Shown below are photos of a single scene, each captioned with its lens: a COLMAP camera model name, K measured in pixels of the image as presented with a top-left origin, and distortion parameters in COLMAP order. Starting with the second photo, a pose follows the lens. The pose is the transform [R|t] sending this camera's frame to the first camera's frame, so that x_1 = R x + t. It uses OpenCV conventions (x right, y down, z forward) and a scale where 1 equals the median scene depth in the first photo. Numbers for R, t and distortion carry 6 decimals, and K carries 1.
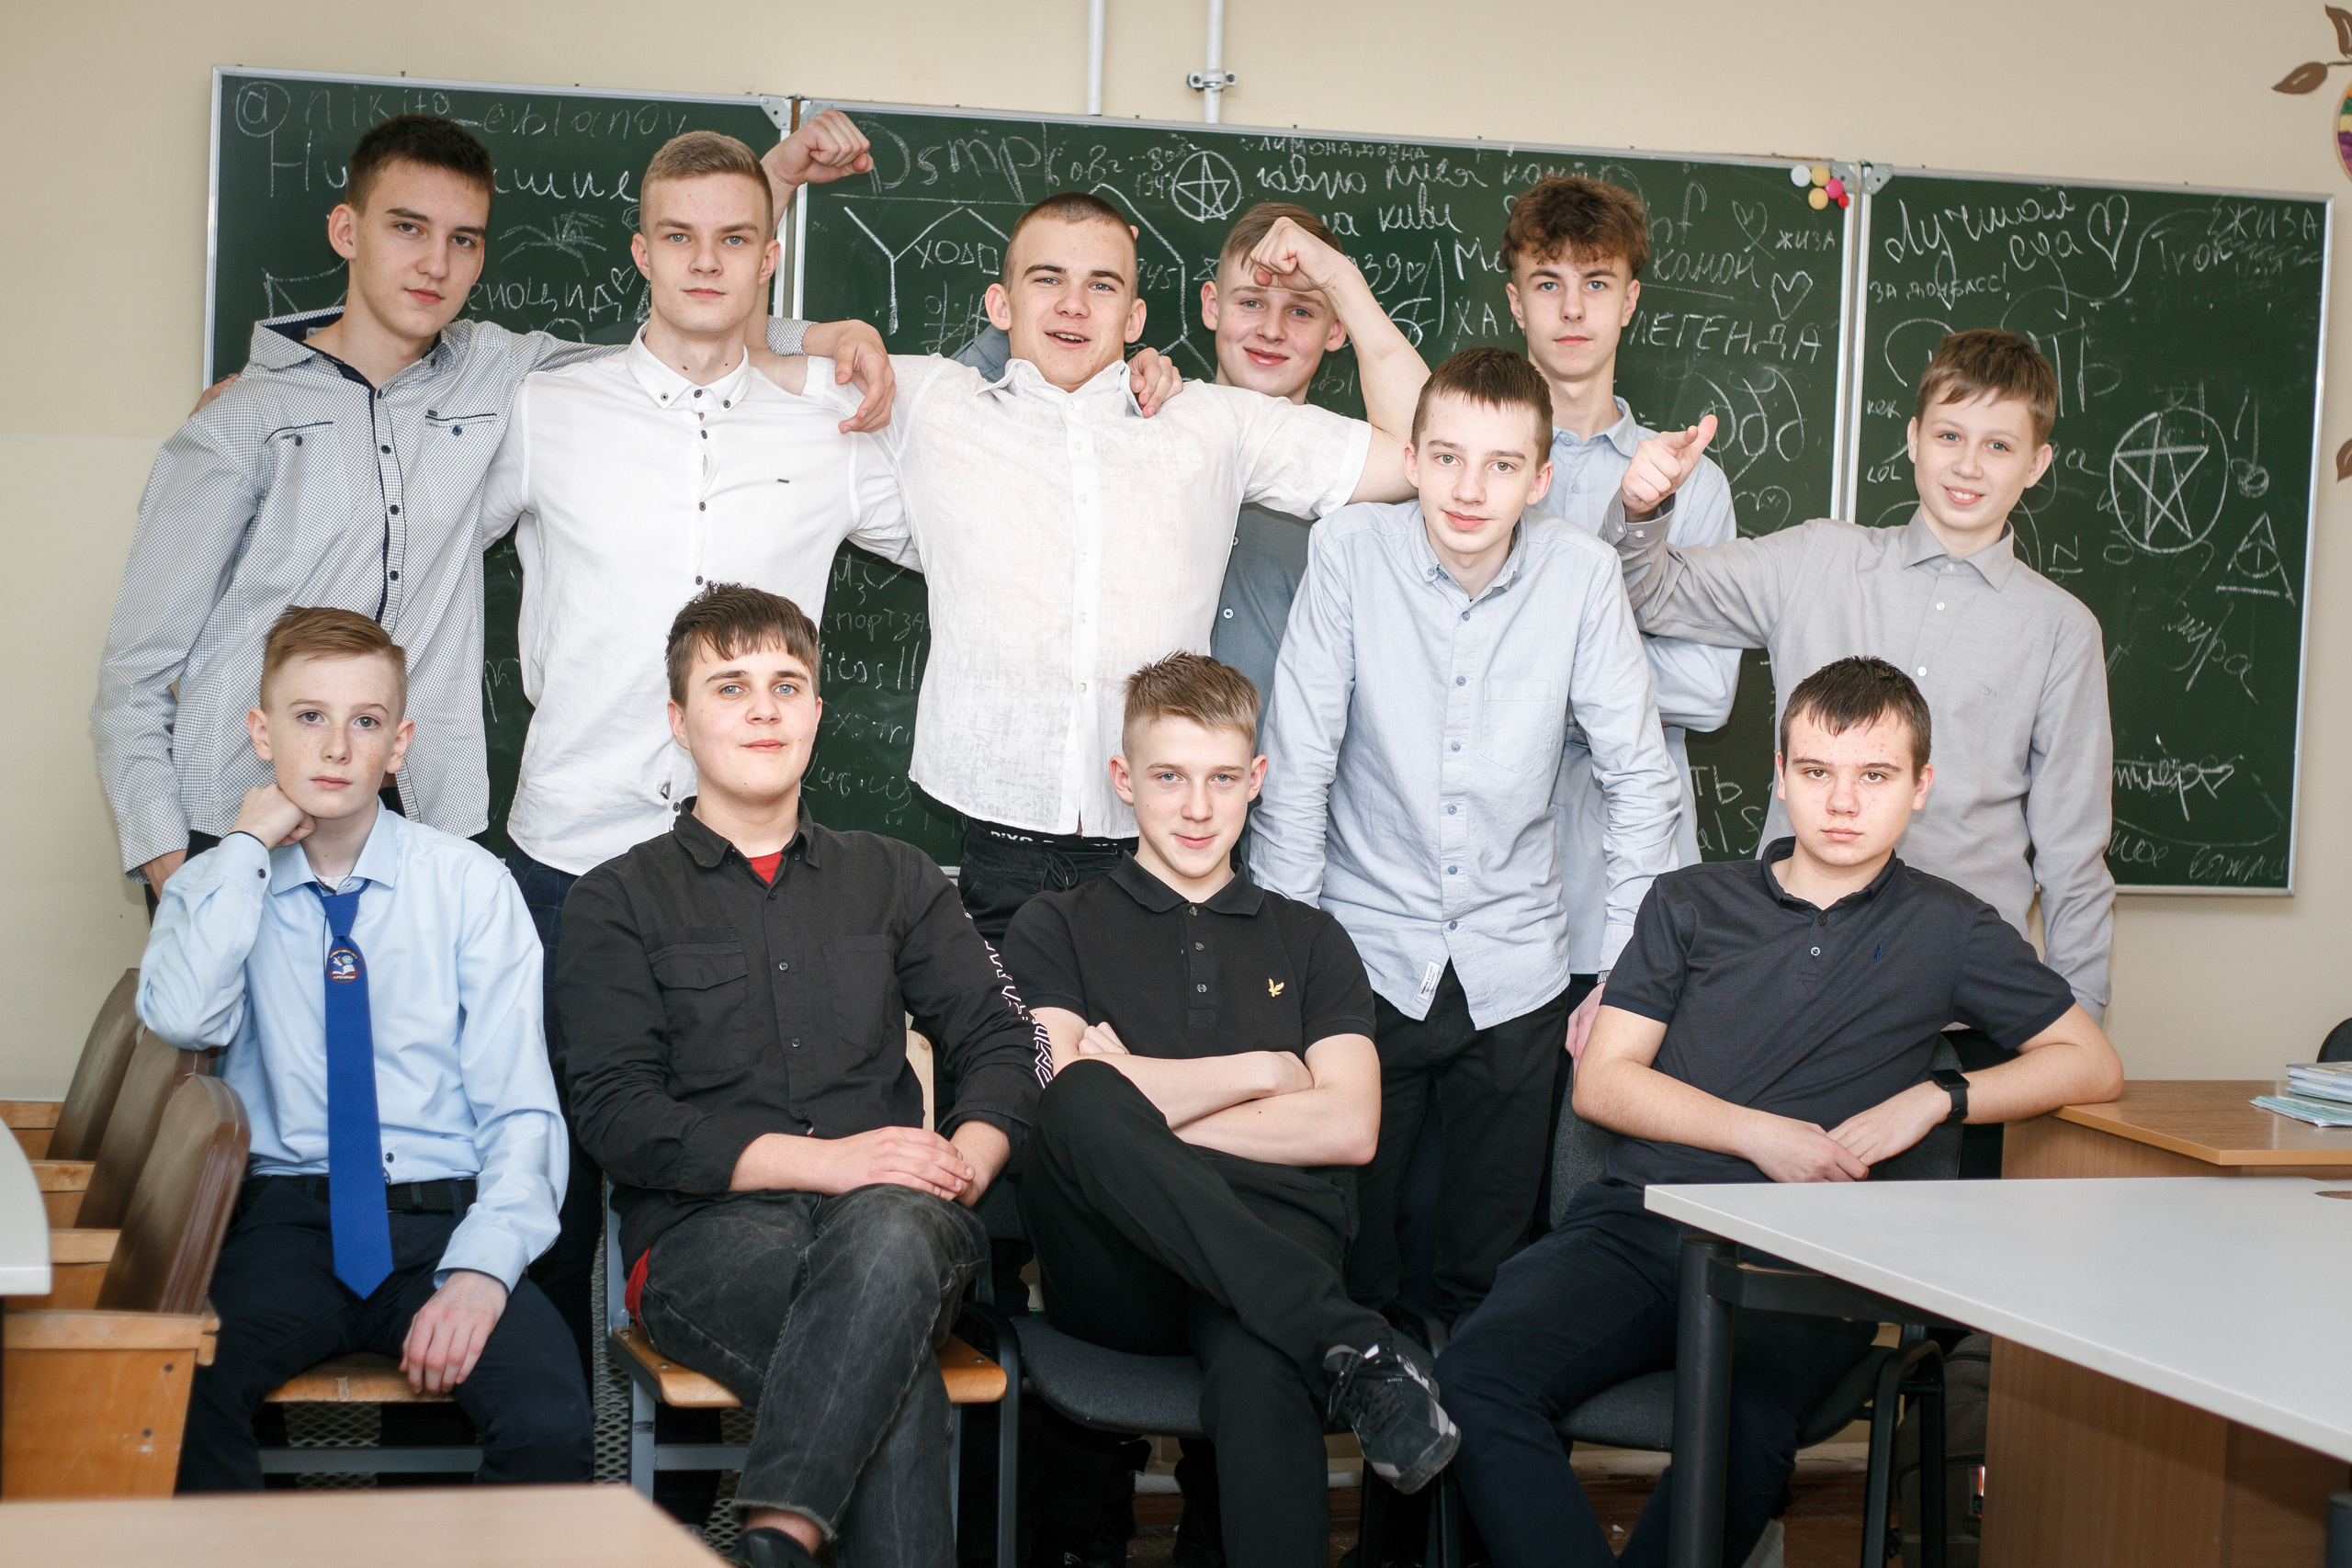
lens RADIAL K [[5390.5, 0, 1181.5], [0, 5390.5, 770.6], [0, 0, 1]] dist [-0.100333, 0.000000]
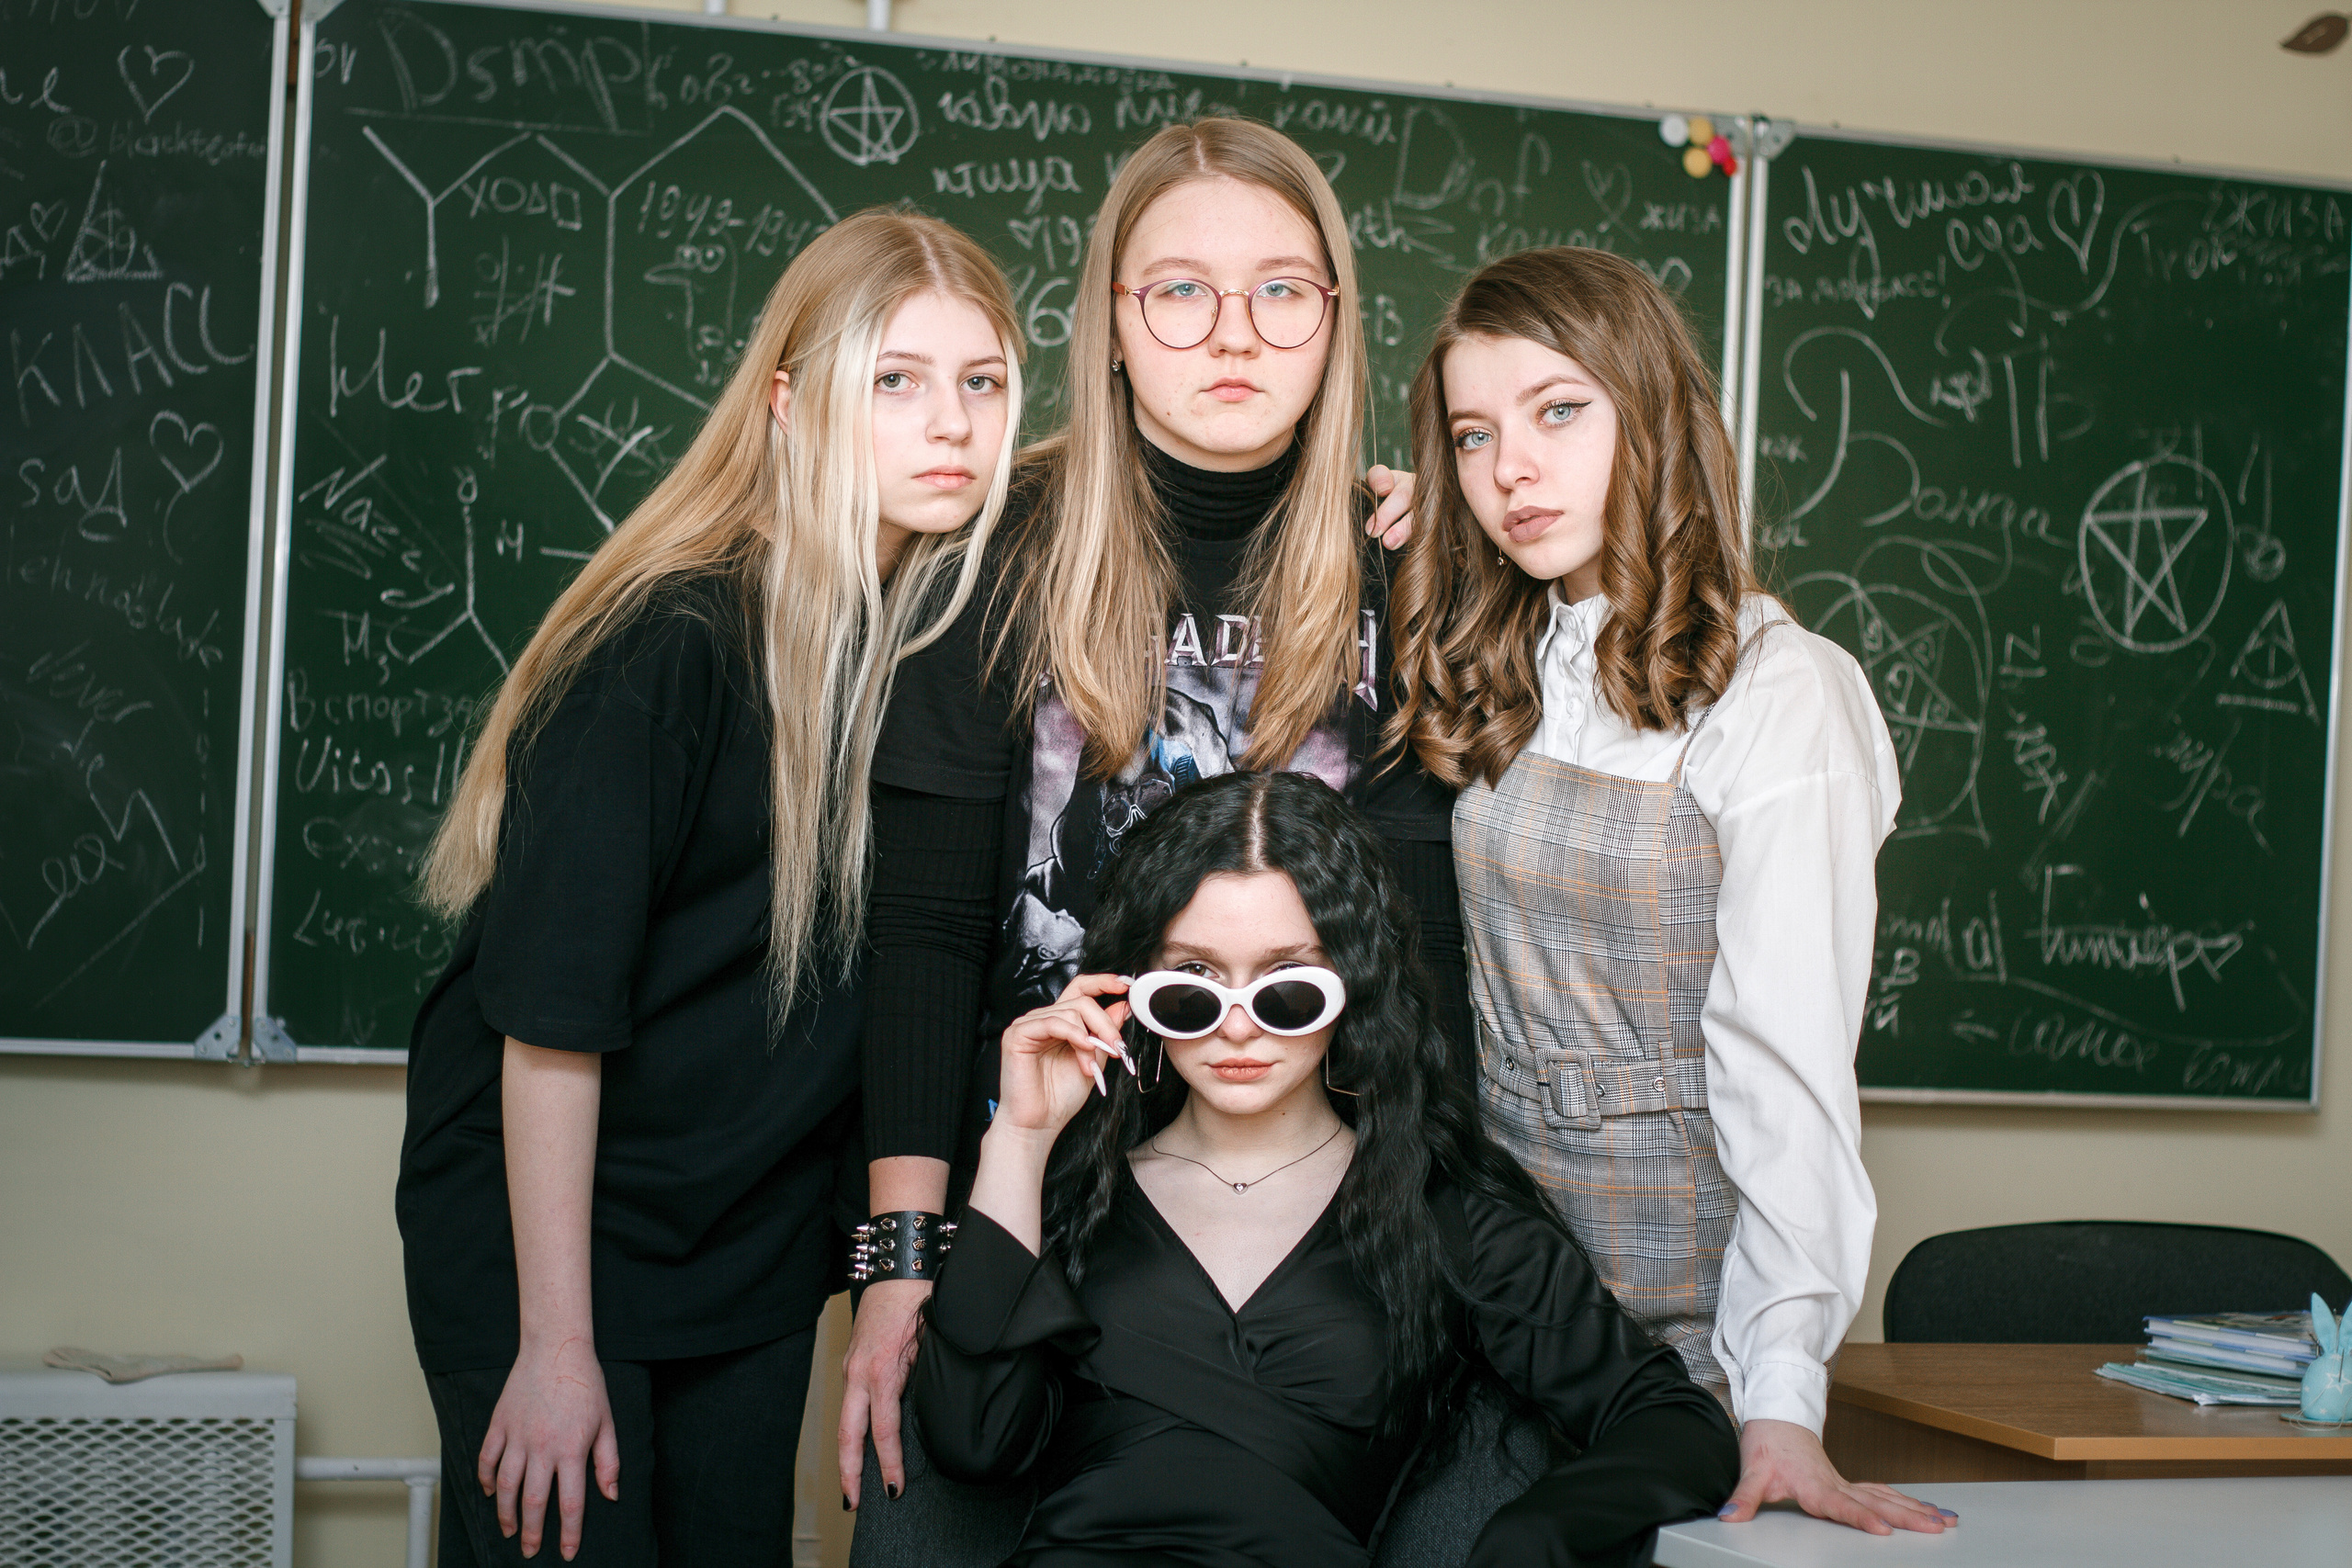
lens RADIAL K [[5390.5, 0, 1163.7], [0, 5390.5, 760.1], [0, 0, 1]] dist [-0.100333, 0.000000]
pose [[0.998427, 0.004813, 0.055865, 0.003905], [-0.001329, 0.998060, -0.062242, 0.022359], [-0.056057, 0.062070, 0.996496, 0.272332]]
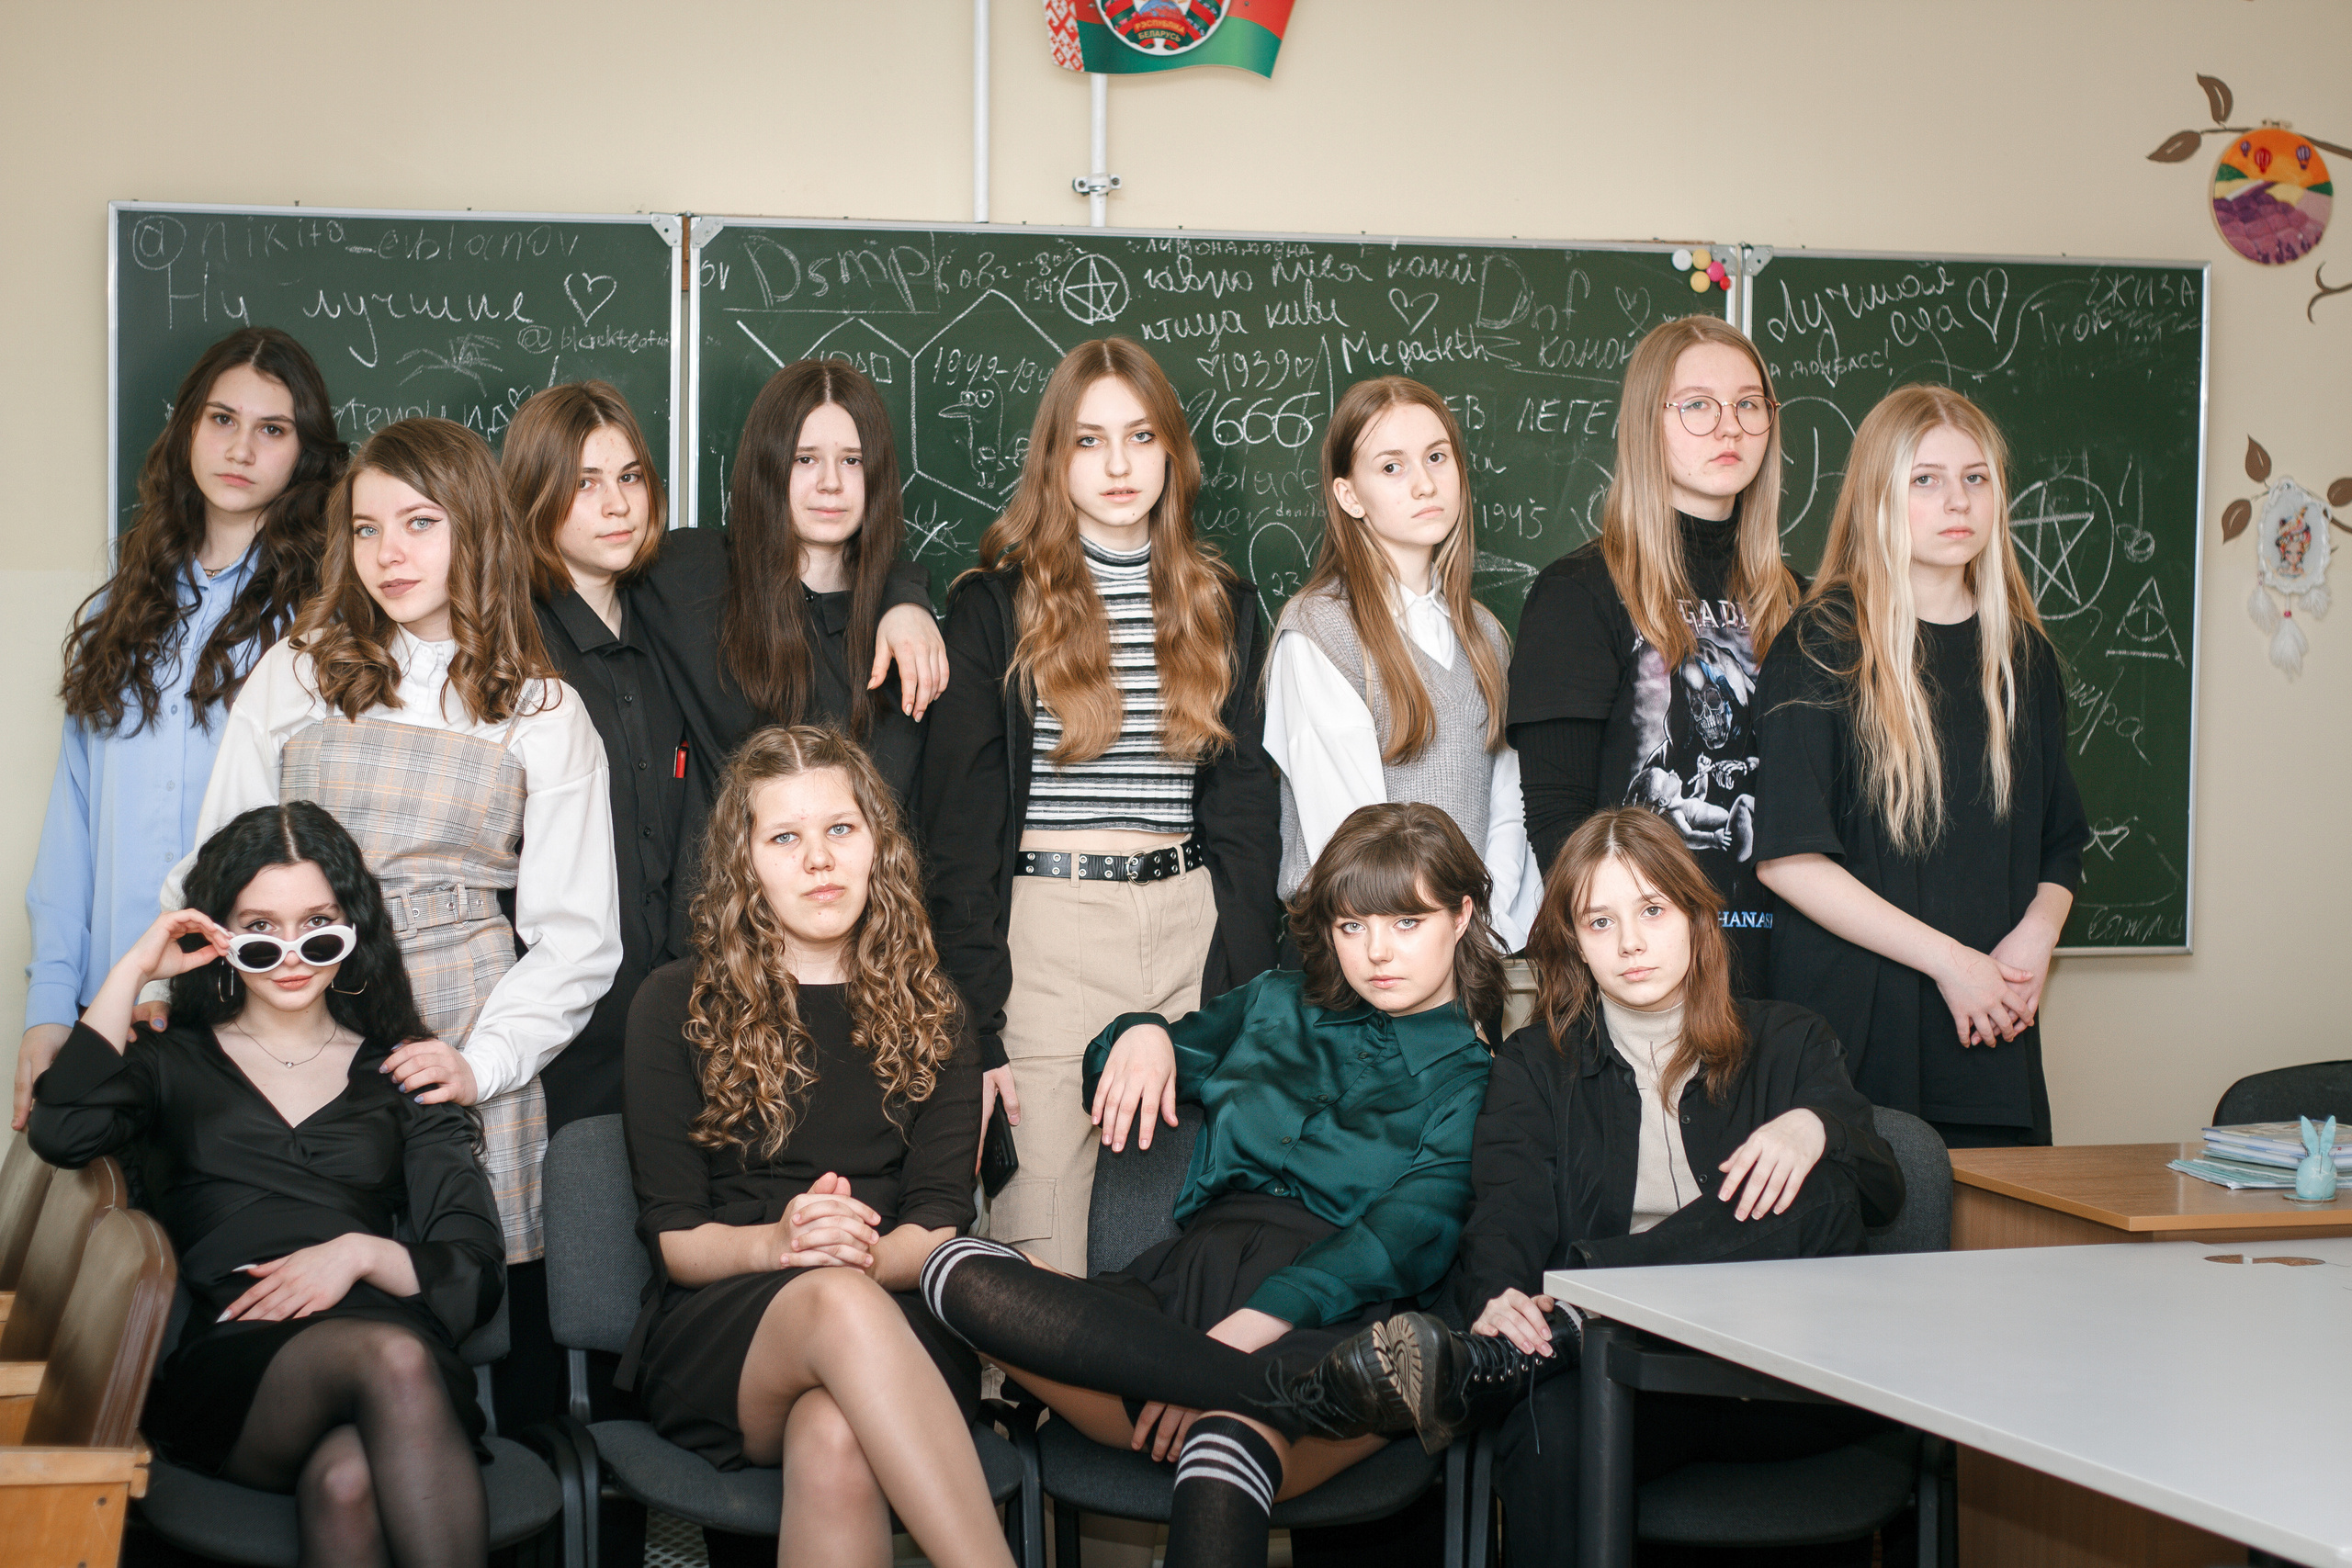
lens RADIAL K [[5390.5, 0, 1179.2], [0, 5390.5, 787.9], [0, 0, 1]] dist [-0.100333, 0.000000]
pose [[0.999522, -0.029581, 0.008943, 0.008435], [0.029637, 0.999542, -0.006191, -0.007694], [-0.008756, 0.006453, 0.999941, -0.012814]]
